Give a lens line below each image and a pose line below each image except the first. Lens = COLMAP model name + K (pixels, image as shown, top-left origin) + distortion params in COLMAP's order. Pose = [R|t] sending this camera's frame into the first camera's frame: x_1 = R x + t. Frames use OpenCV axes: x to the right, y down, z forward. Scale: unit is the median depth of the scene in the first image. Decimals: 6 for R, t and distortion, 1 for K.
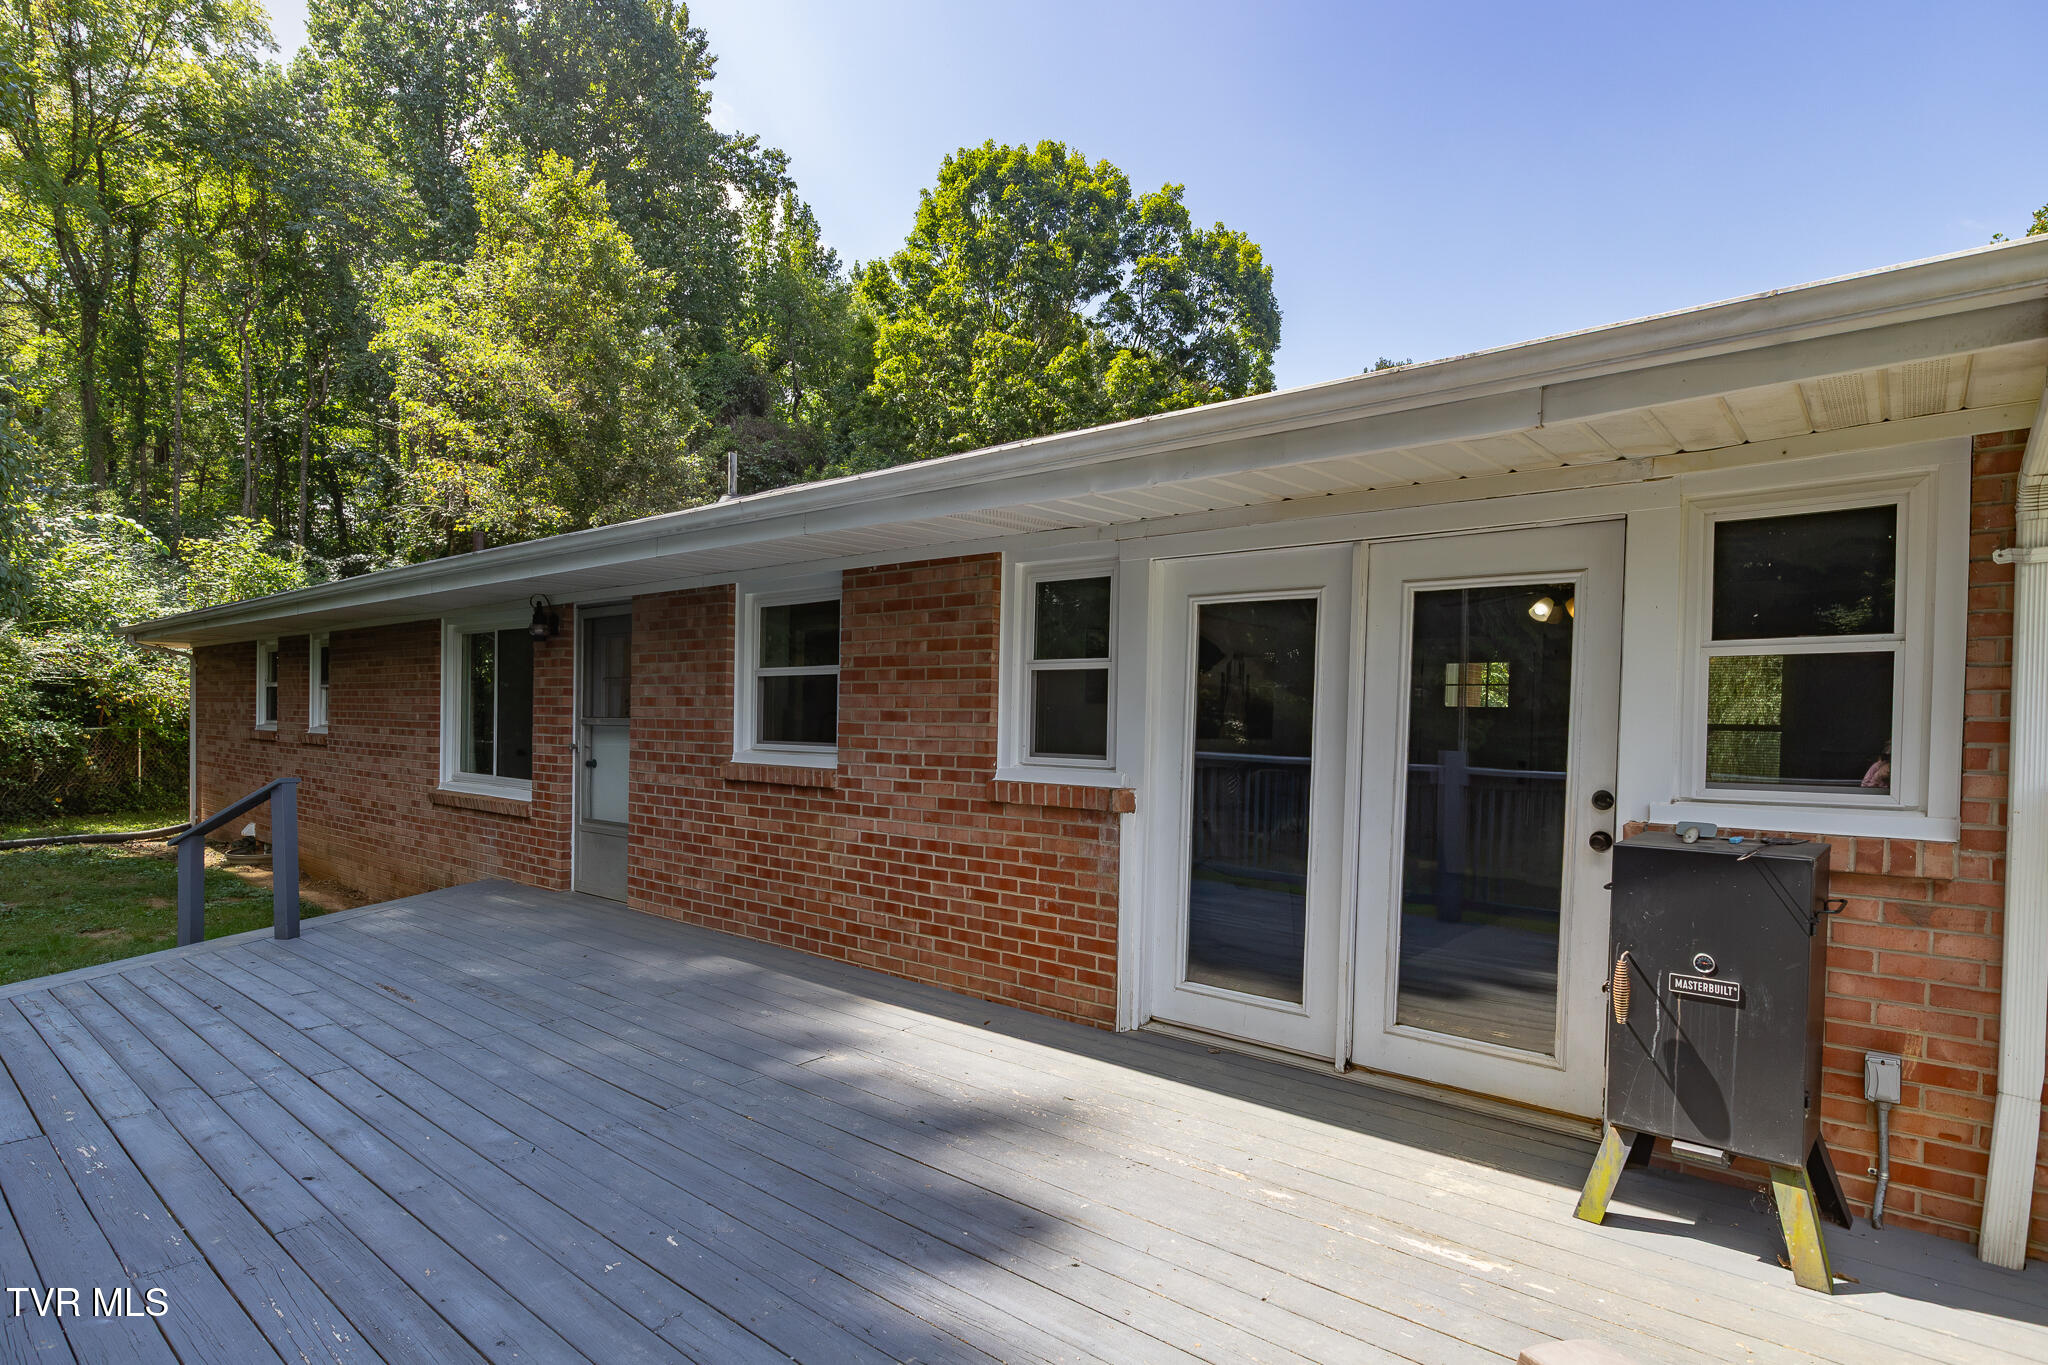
lens RADIAL K [[1033.7, 0, 1029.2], [0, 1033.7, 734.6], [0, 0, 1]] dist [-0.003495, 0.000601]
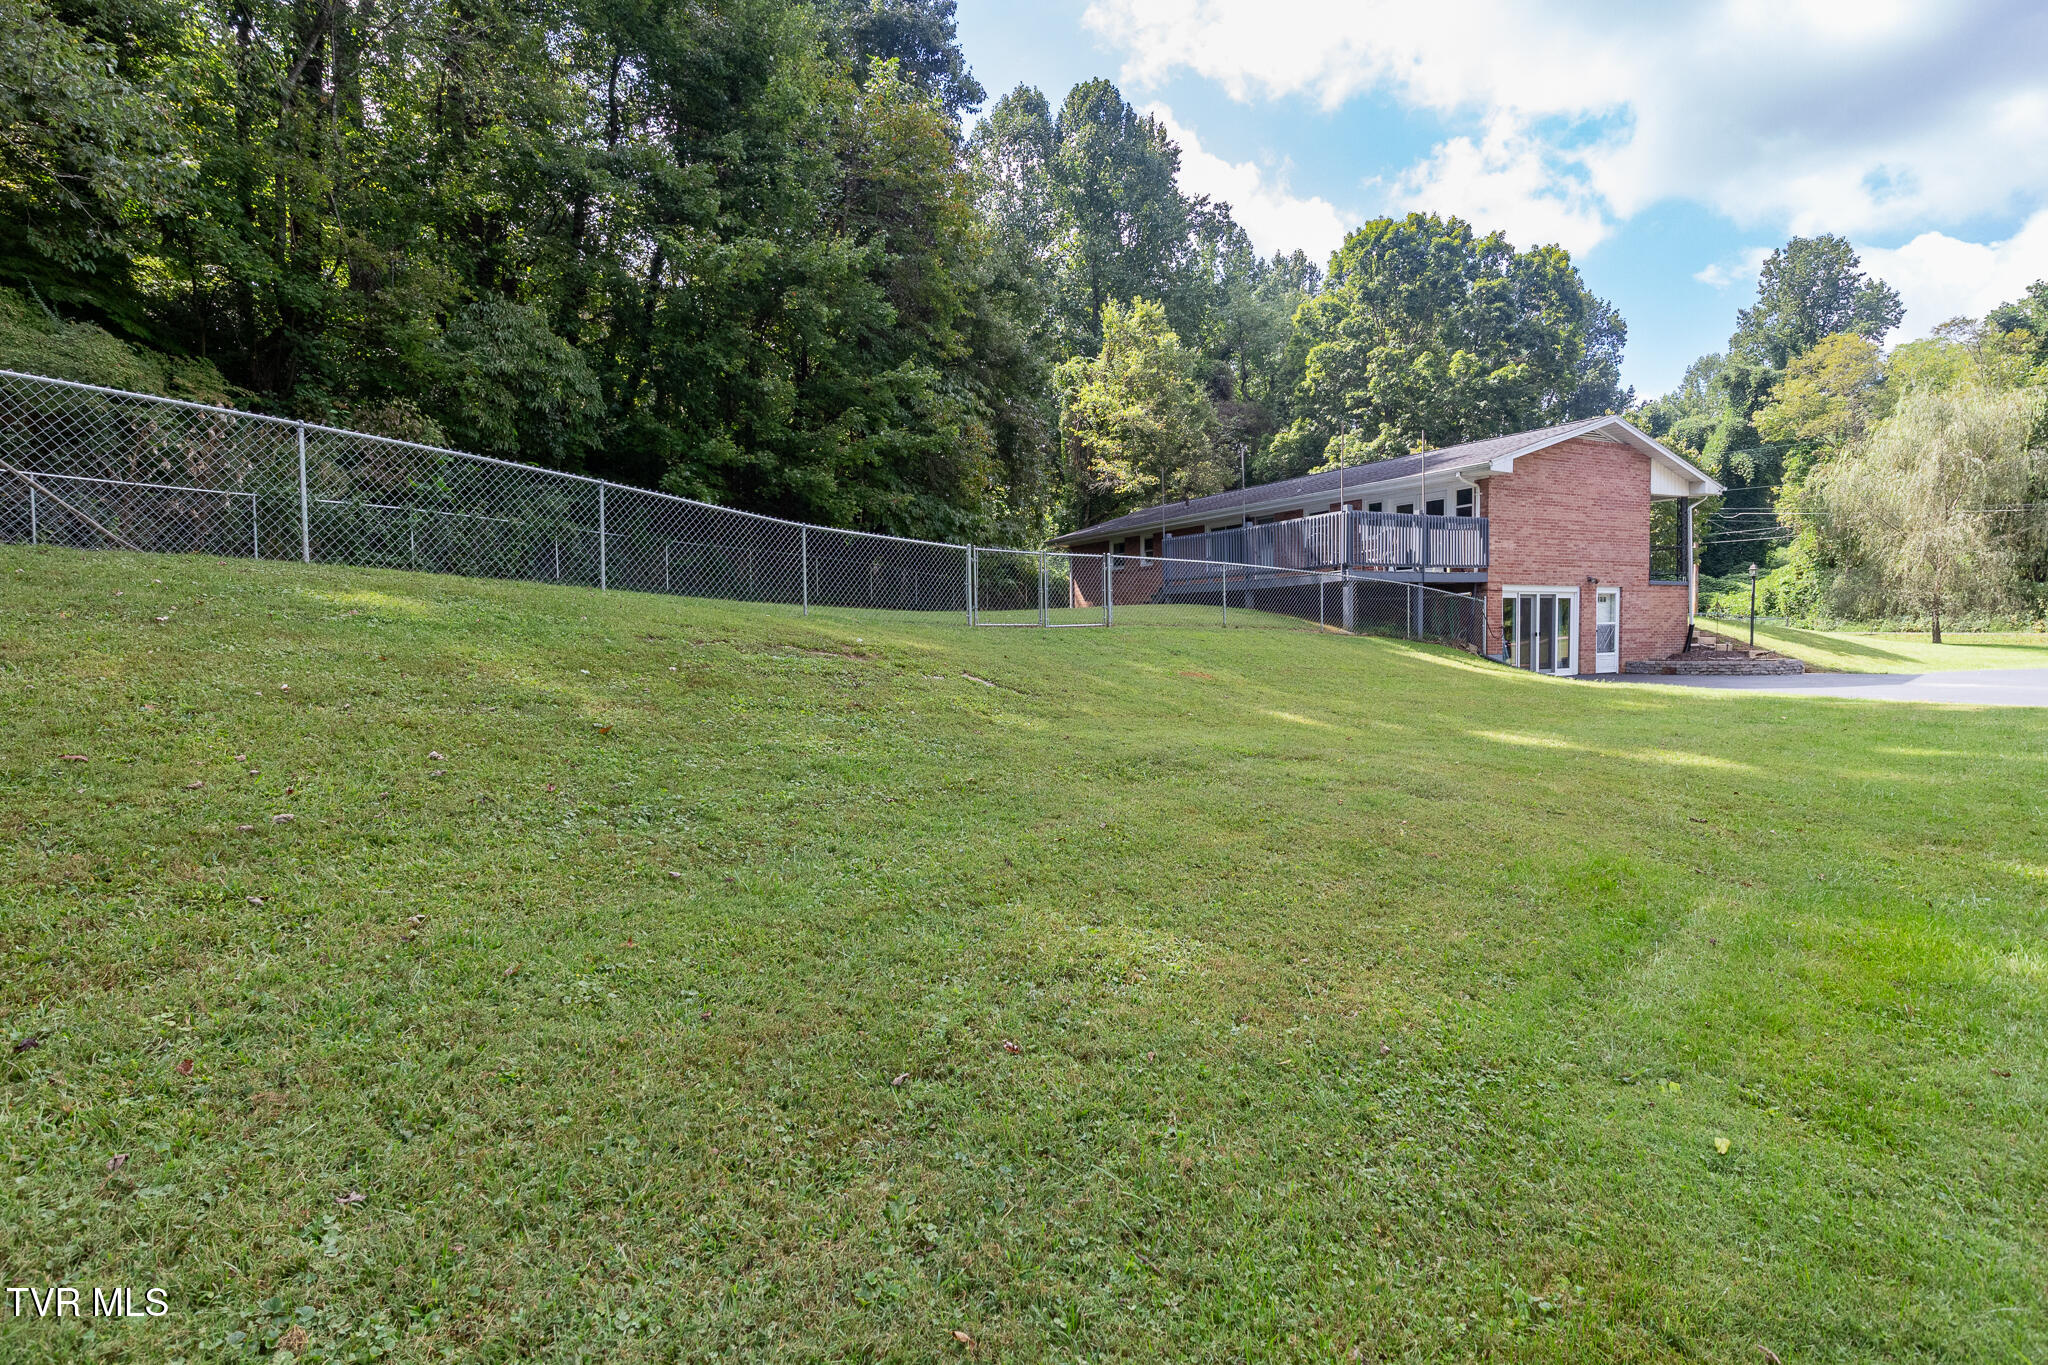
lens RADIAL K [[1033.7, 0, 1014.1], [0, 1033.7, 679.4], [0, 0, 1]] dist [-0.003495, 0.000601]
pose [[0.919623, -0.020632, -0.392259, 0.061380], [0.030645, 0.999344, 0.019280, 0.097295], [0.391604, -0.029751, 0.919653, -0.743636]]
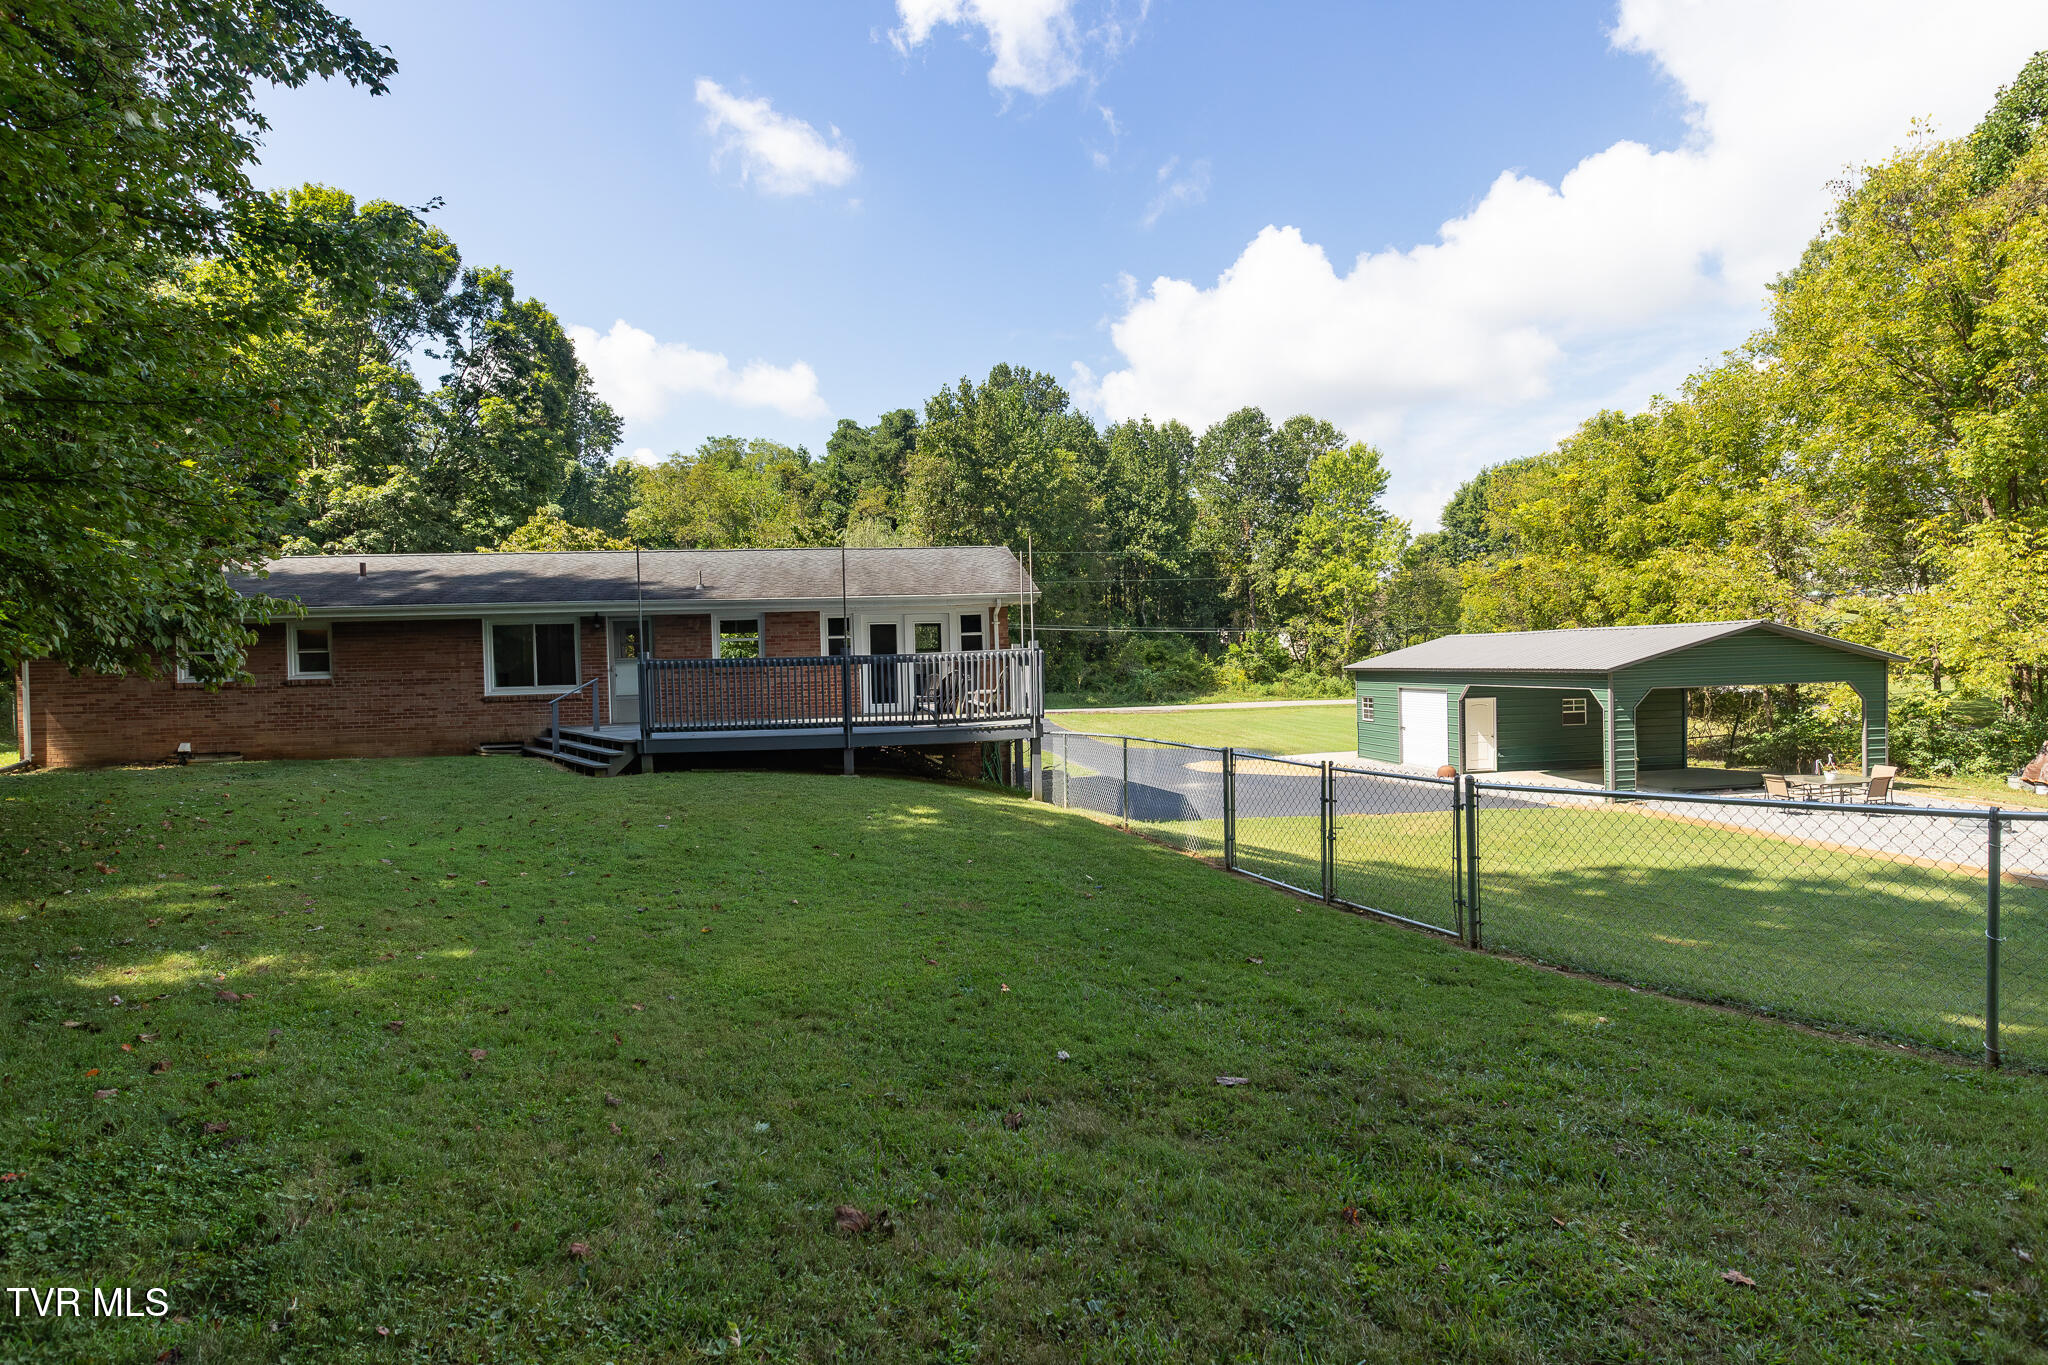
lens RADIAL K [[1033.7, 0, 1016.7], [0, 1033.7, 672.8], [0, 0, 1]] dist [-0.003495, 0.000601]
pose [[0.680434, -0.051444, 0.731001, -0.410831], [0.053447, 0.998360, 0.020510, 0.005387], [-0.730857, 0.025115, 0.682068, -0.393053]]
